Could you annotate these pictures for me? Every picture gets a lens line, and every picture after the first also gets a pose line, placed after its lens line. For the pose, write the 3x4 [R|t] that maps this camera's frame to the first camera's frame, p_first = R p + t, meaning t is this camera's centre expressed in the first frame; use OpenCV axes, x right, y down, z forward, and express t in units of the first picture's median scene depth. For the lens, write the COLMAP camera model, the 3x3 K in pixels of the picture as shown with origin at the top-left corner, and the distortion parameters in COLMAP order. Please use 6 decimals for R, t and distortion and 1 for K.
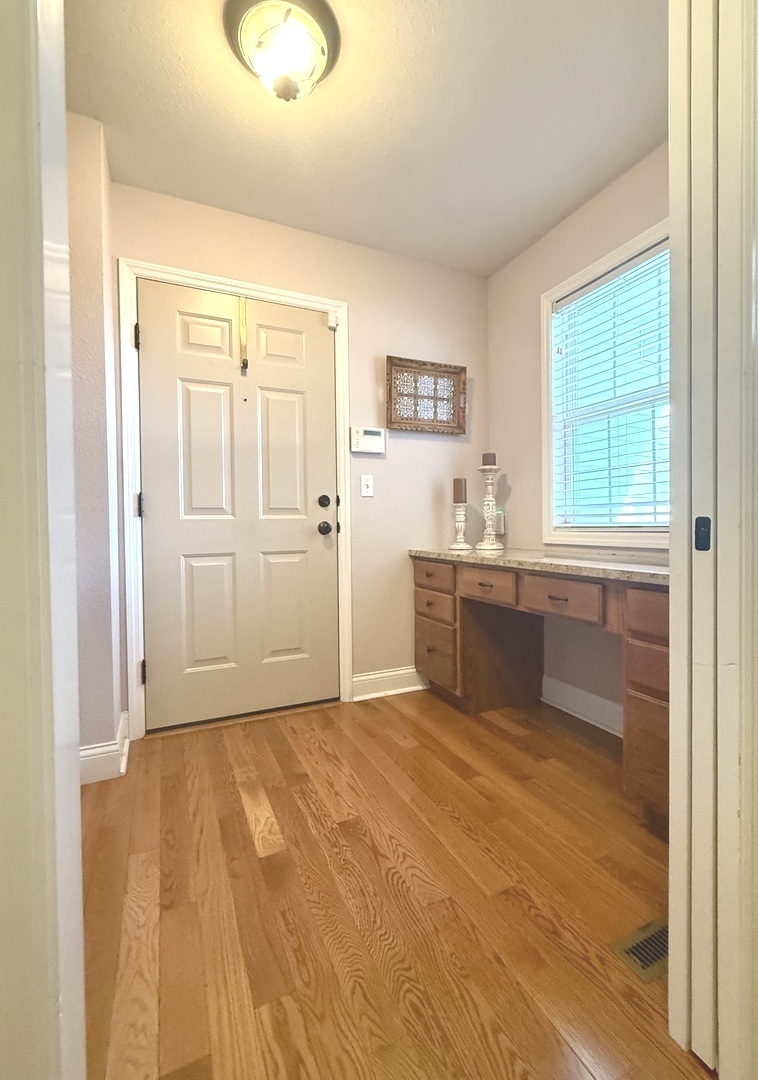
lens RADIAL K [[463.8, 0, 377.5], [0, 463.8, 536.2], [0, 0, 1]] dist [-0.002809, -0.000089]
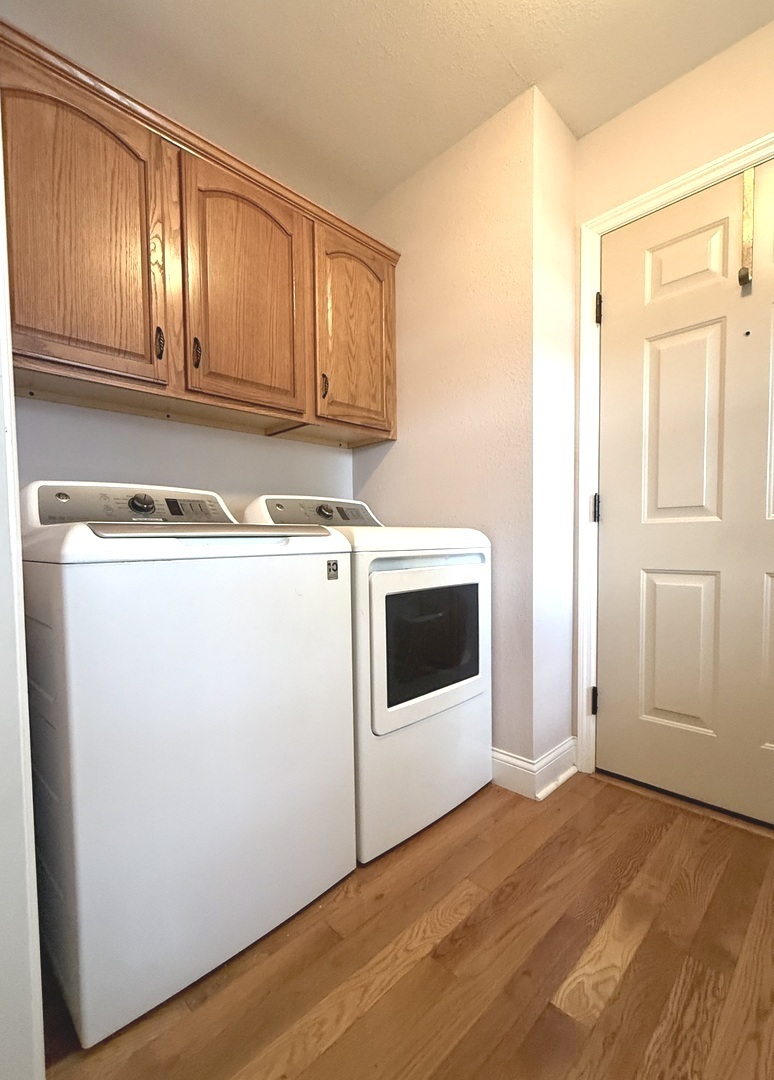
lens RADIAL K [[487.1, 0, 385.9], [0, 487.1, 562.4], [0, 0, 1]] dist [0.003139, 0.000917]
pose [[0.352221, 0.054070, -0.934354, 0.237282], [-0.011963, 0.998508, 0.053272, -0.011715], [0.935840, -0.007586, 0.352343, 0.375209]]
